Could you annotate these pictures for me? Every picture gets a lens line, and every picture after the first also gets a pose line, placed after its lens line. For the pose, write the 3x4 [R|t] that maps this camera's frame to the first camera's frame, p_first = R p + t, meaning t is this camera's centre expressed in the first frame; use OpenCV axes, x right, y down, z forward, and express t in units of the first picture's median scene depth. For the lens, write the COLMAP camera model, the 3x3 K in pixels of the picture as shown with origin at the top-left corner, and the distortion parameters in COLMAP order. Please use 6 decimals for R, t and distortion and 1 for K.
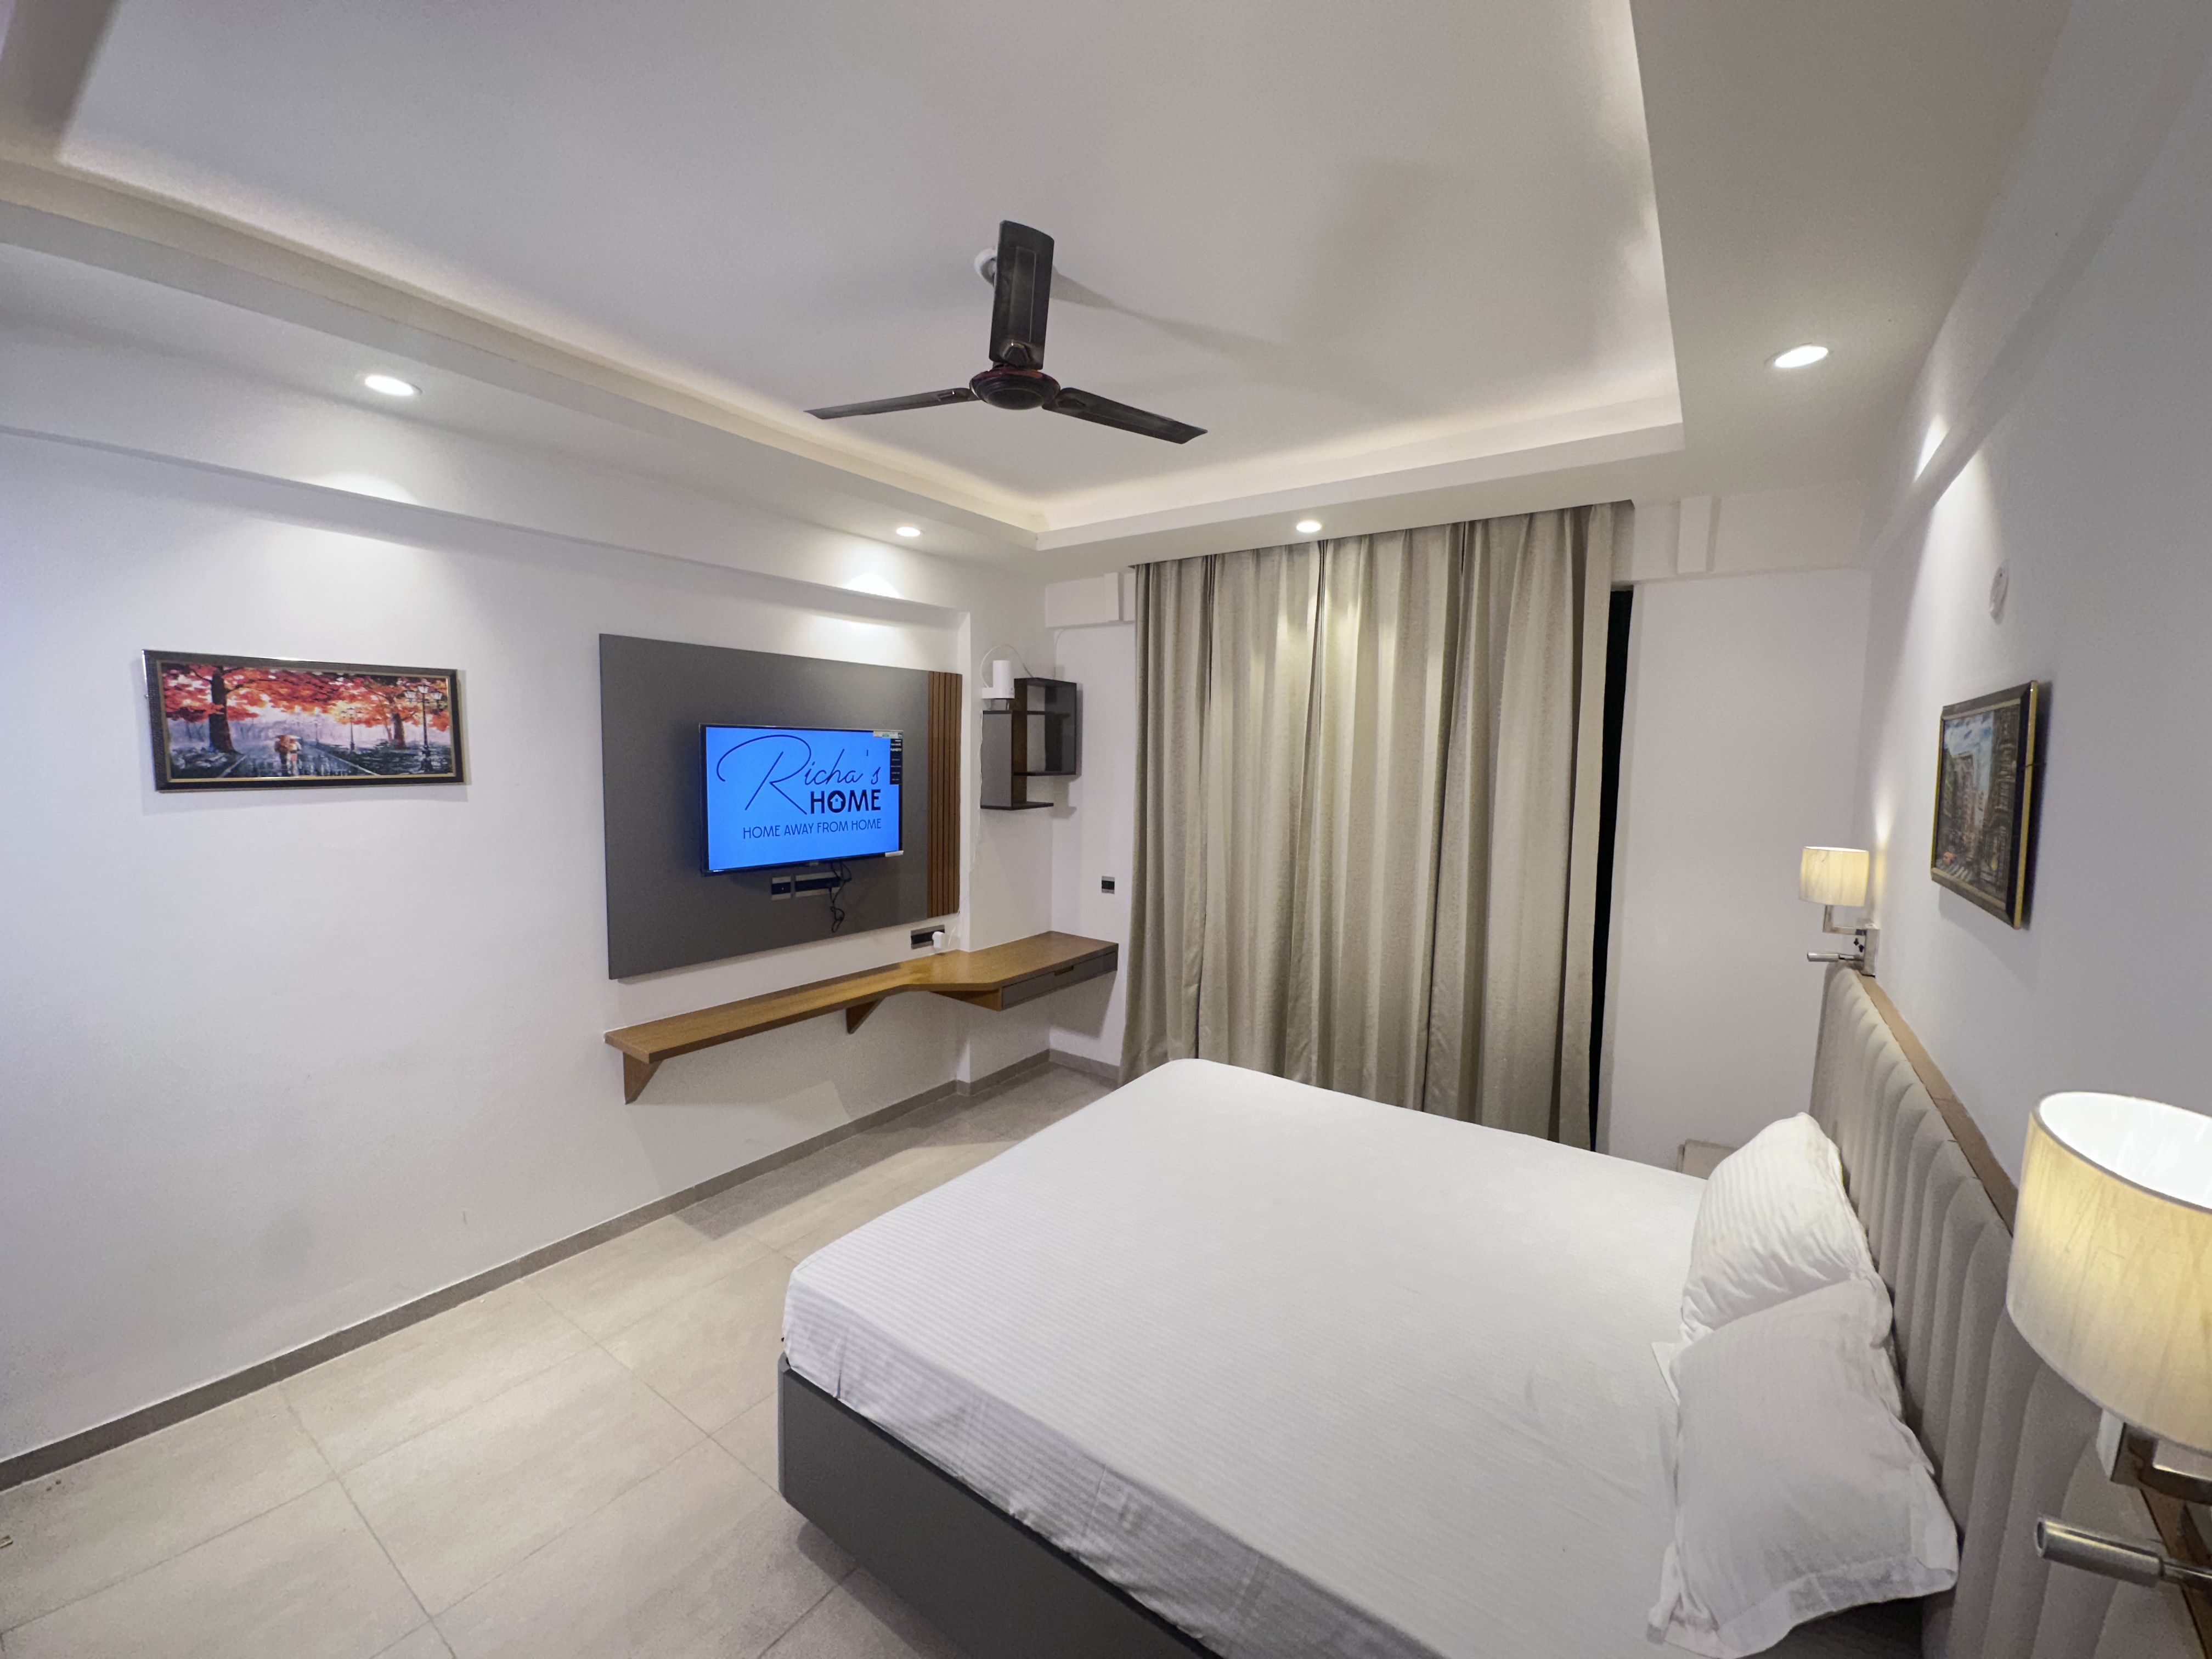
lens RADIAL K [[881.3, 0, 1094.0], [0, 881.3, 827.8], [0, 0, 1]] dist [-0.003552, 0.000425]
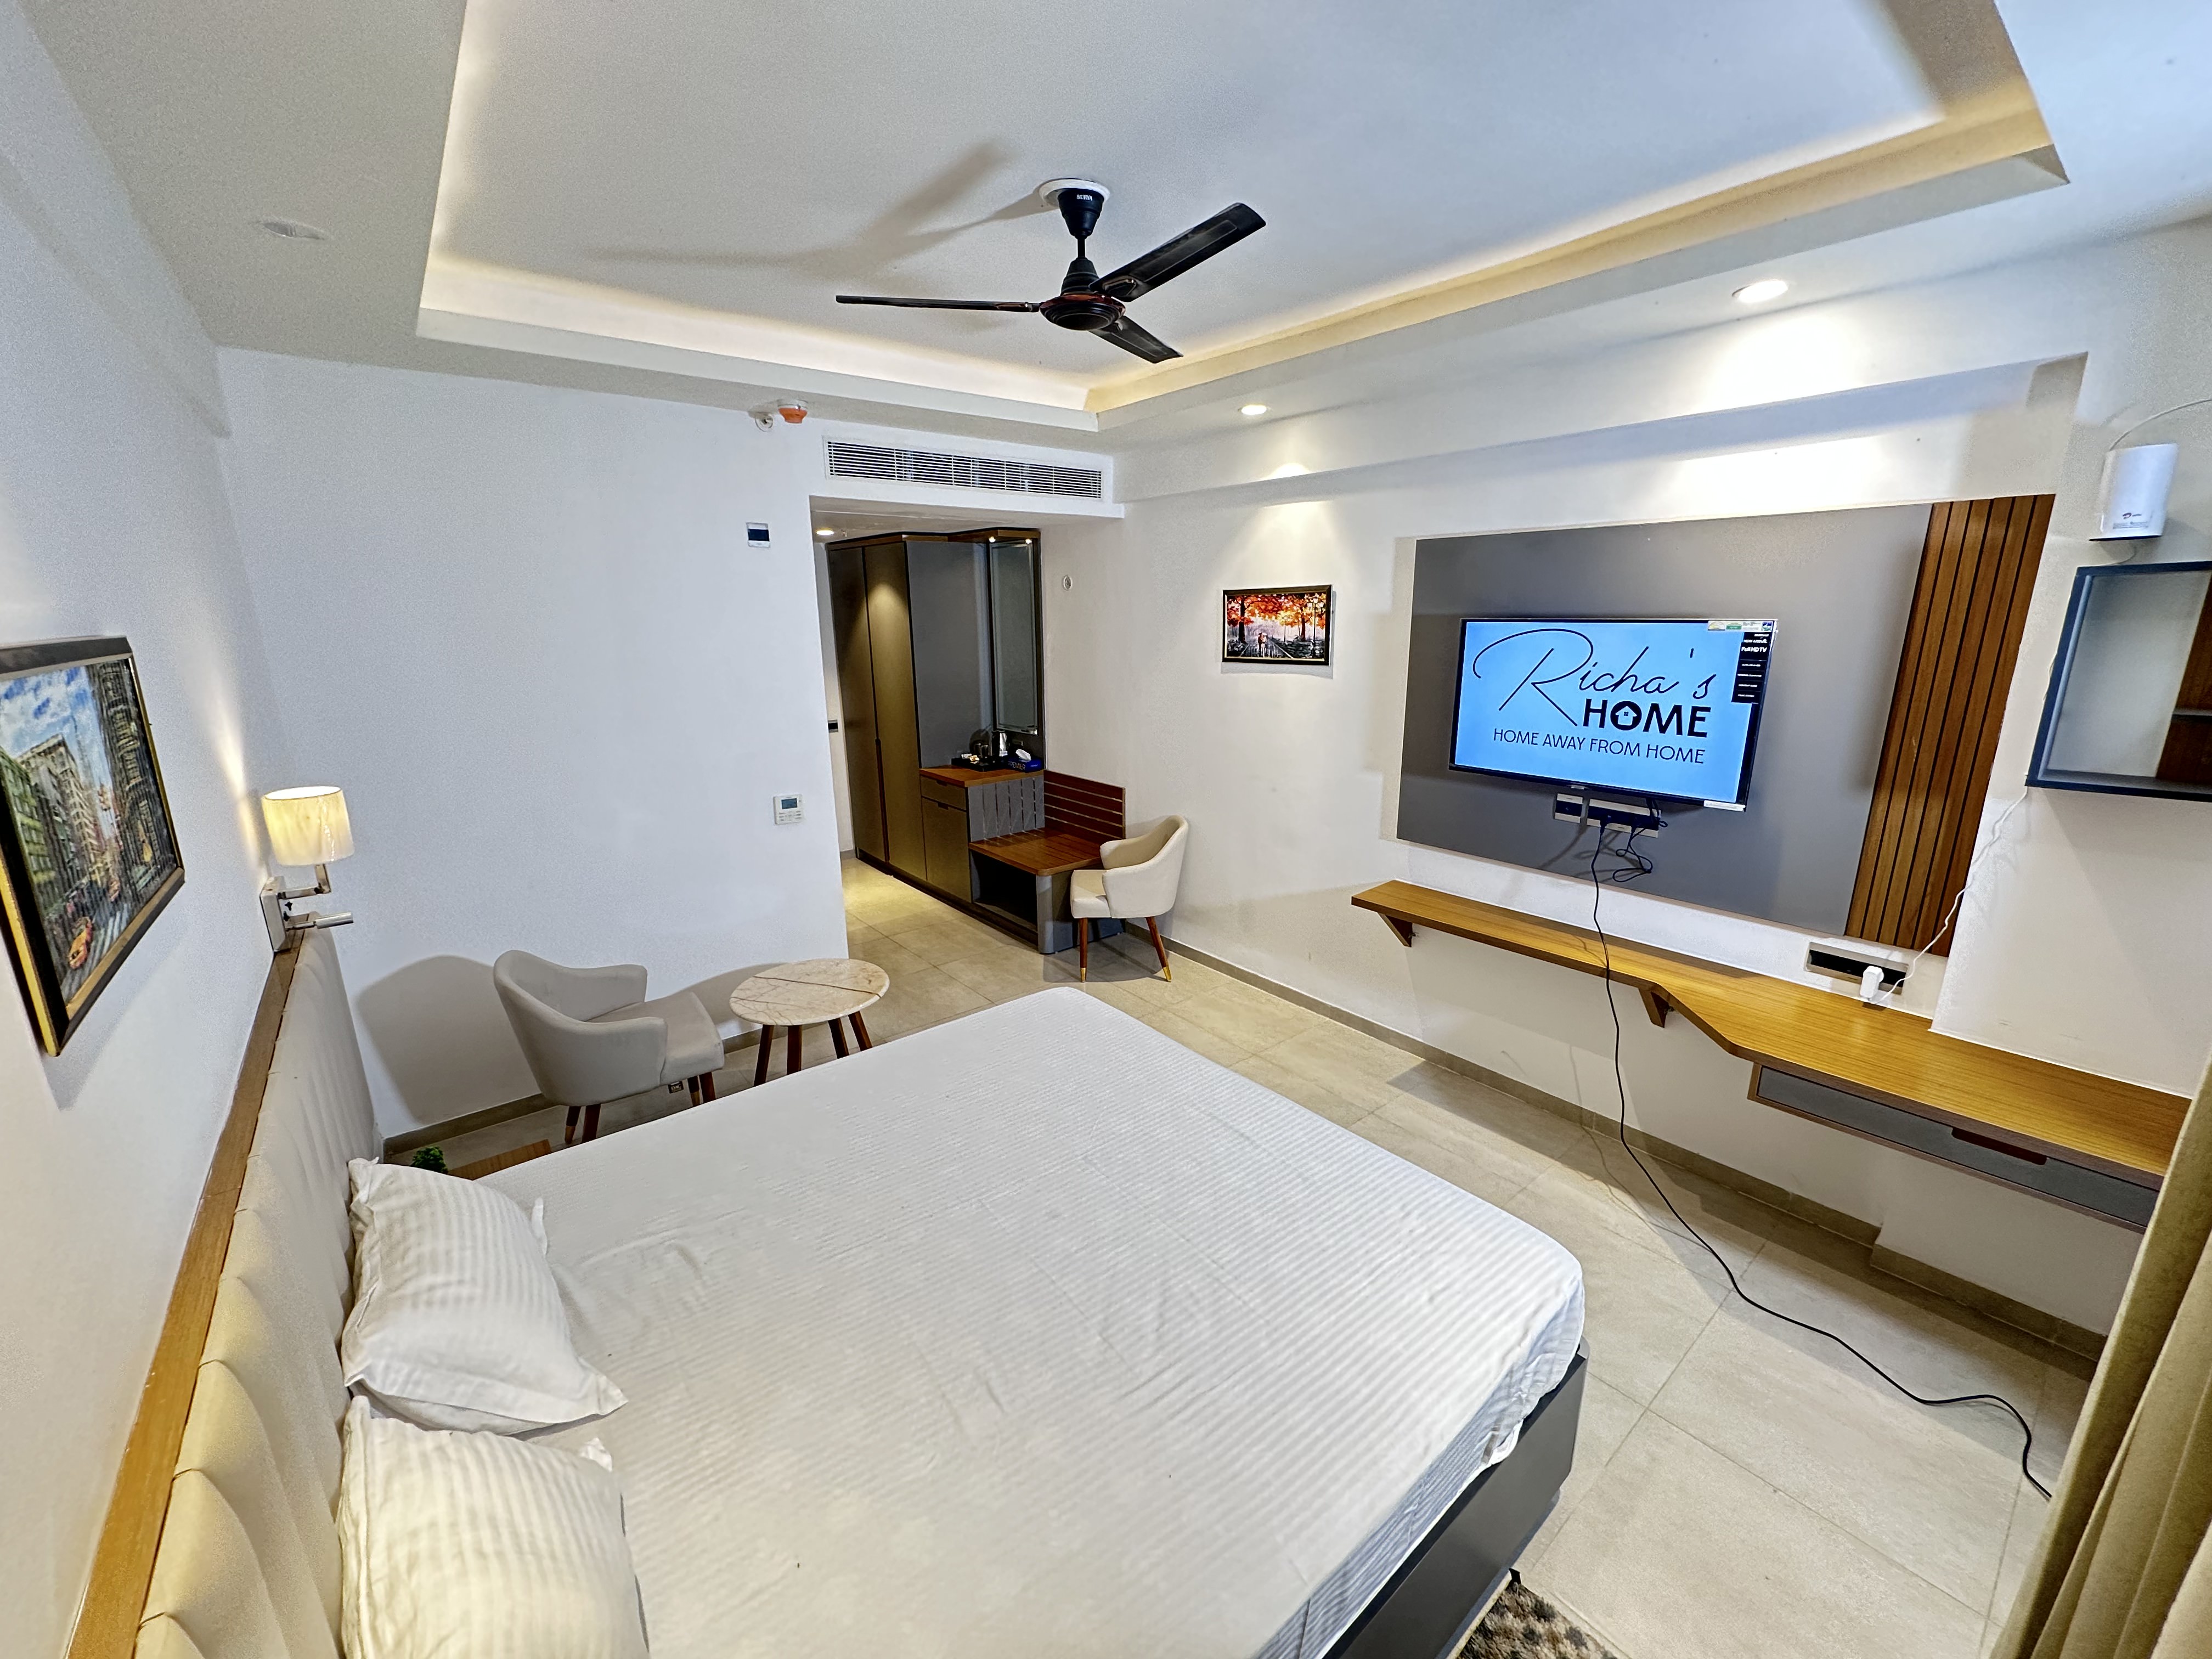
lens RADIAL K [[881.3, 0, 1098.9], [0, 881.3, 825.4], [0, 0, 1]] dist [-0.003552, 0.000425]
pose [[-0.268091, 0.218975, -0.938178, 0.585444], [-0.073131, 0.966391, 0.246457, -0.095153], [0.960614, 0.134683, -0.243067, 0.773663]]
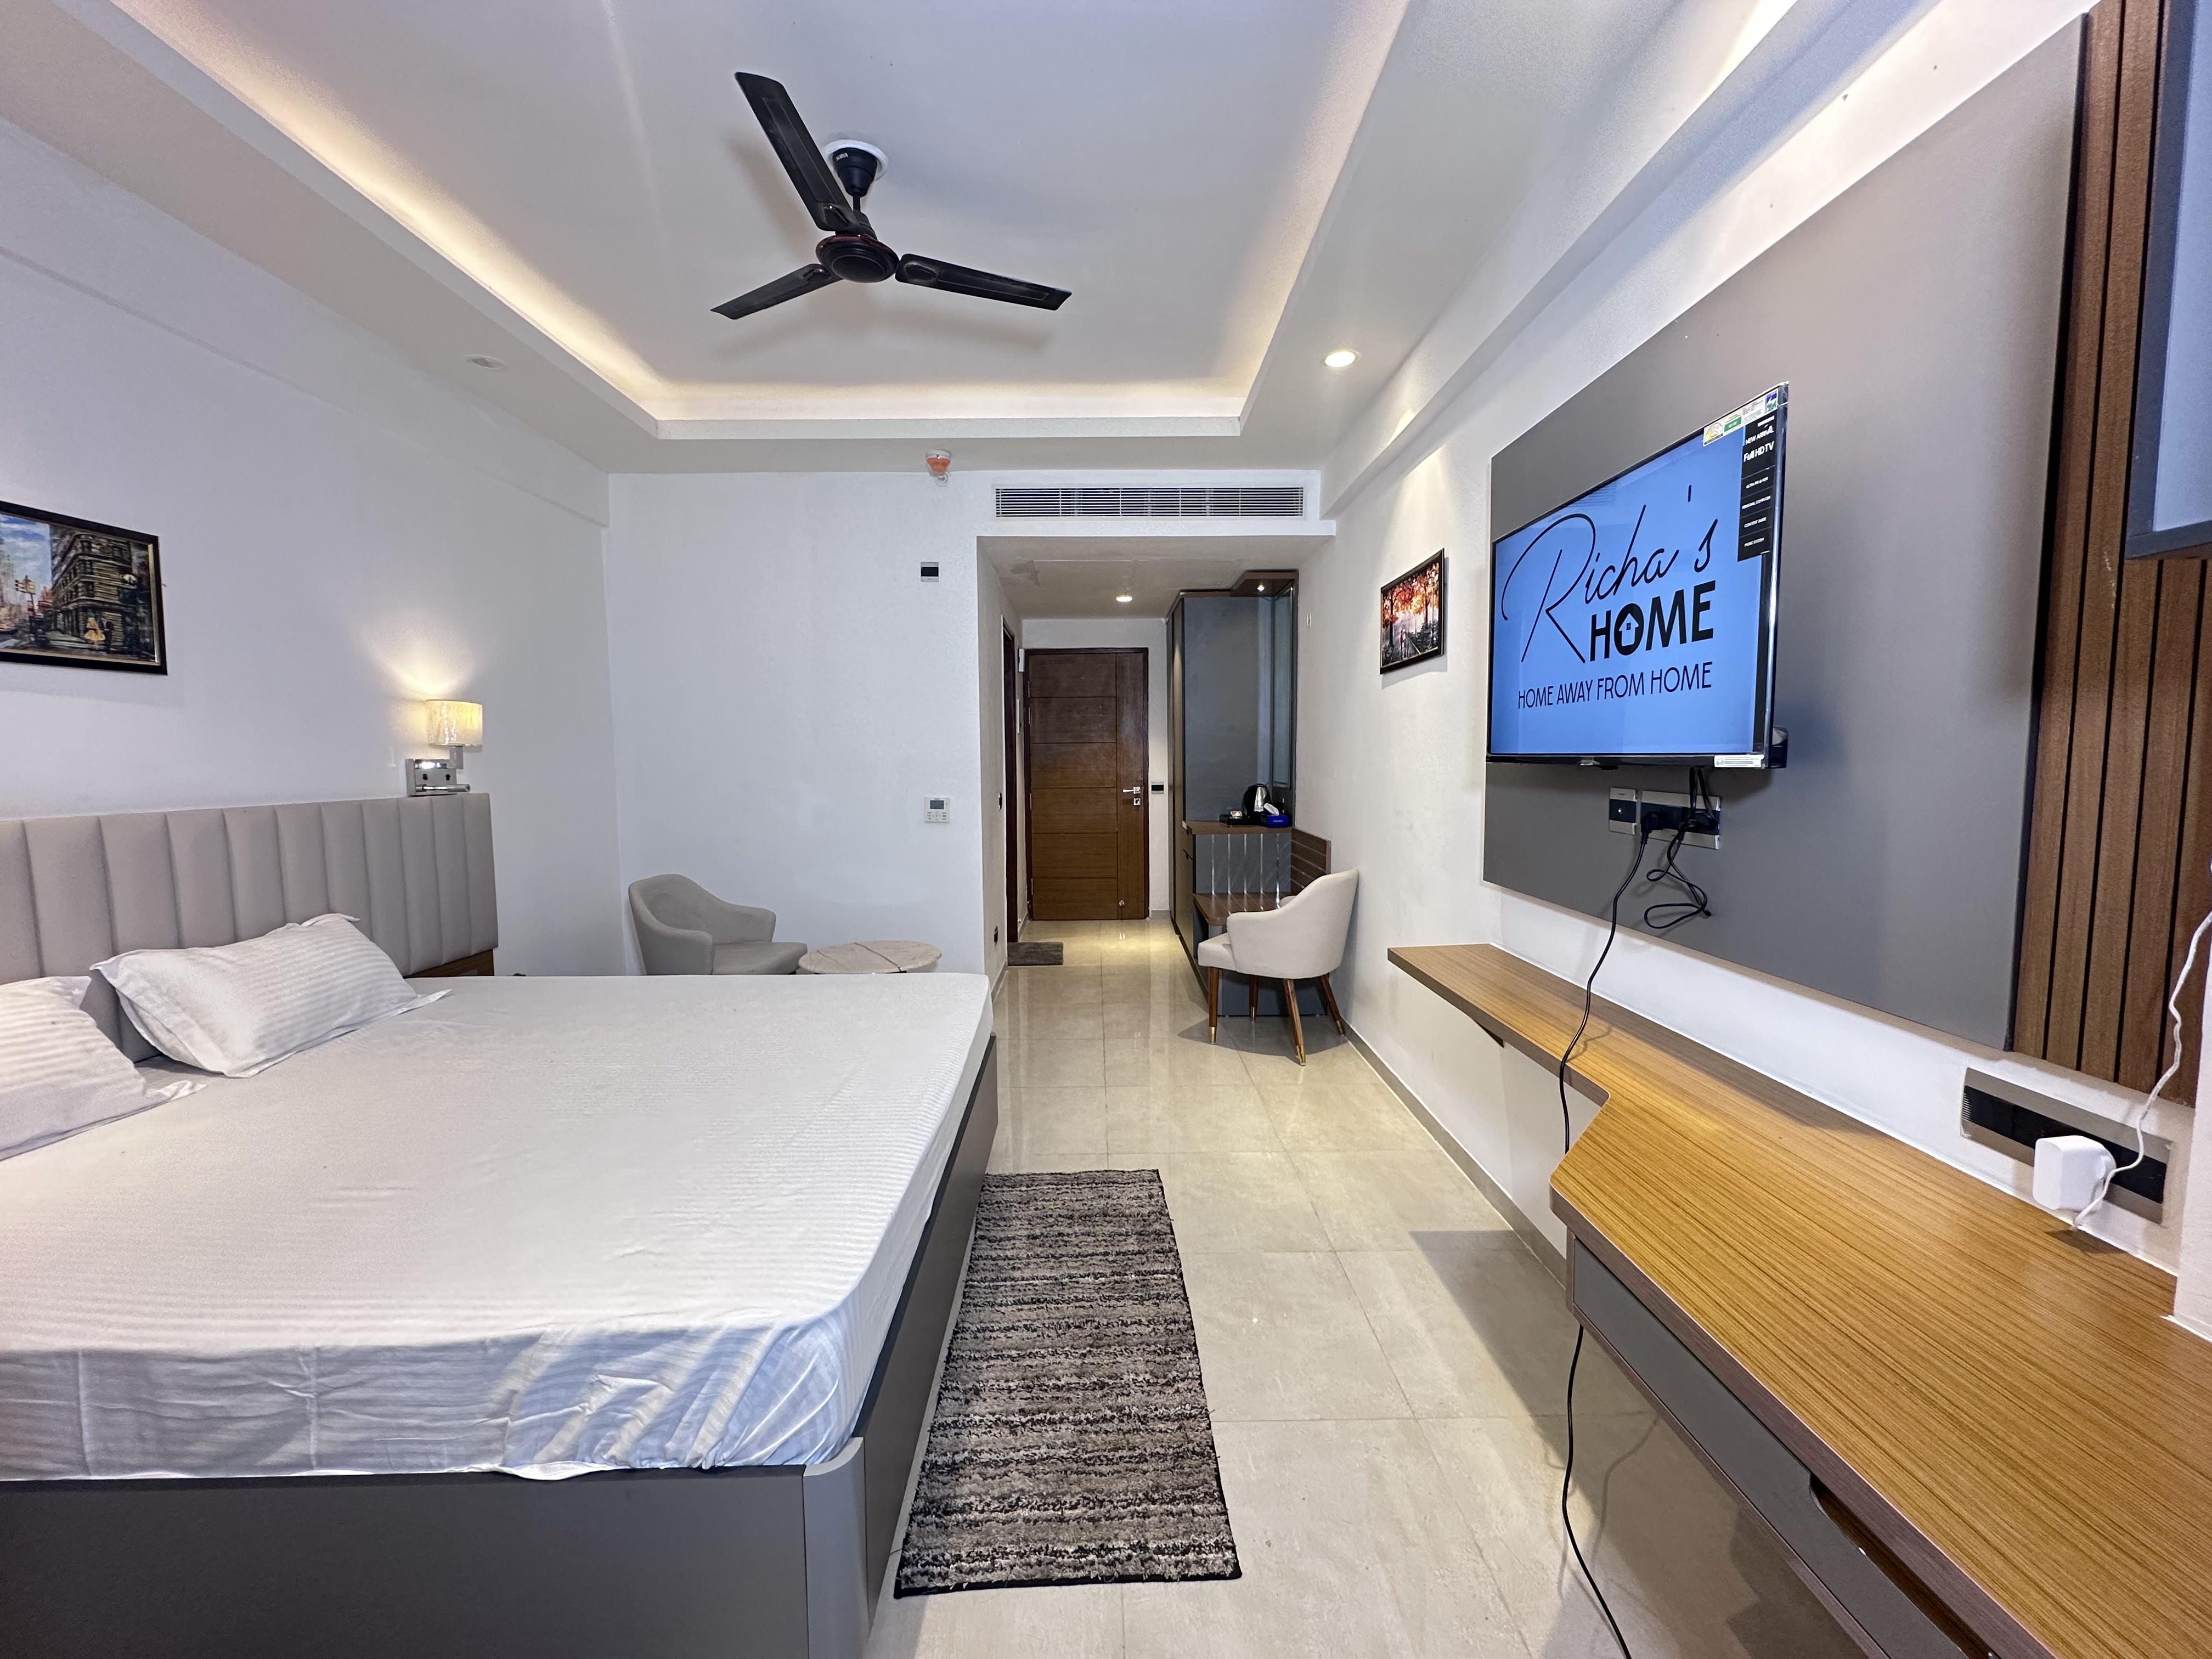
lens RADIAL K [[881.3, 0, 1103.8], [0, 881.3, 829.7], [0, 0, 1]] dist [-0.003552, 0.000425]
pose [[-0.804330, 0.041016, -0.592765, 0.199162], [-0.054568, 0.988300, 0.142428, 0.022266], [0.591672, 0.146905, -0.792681, 1.238807]]
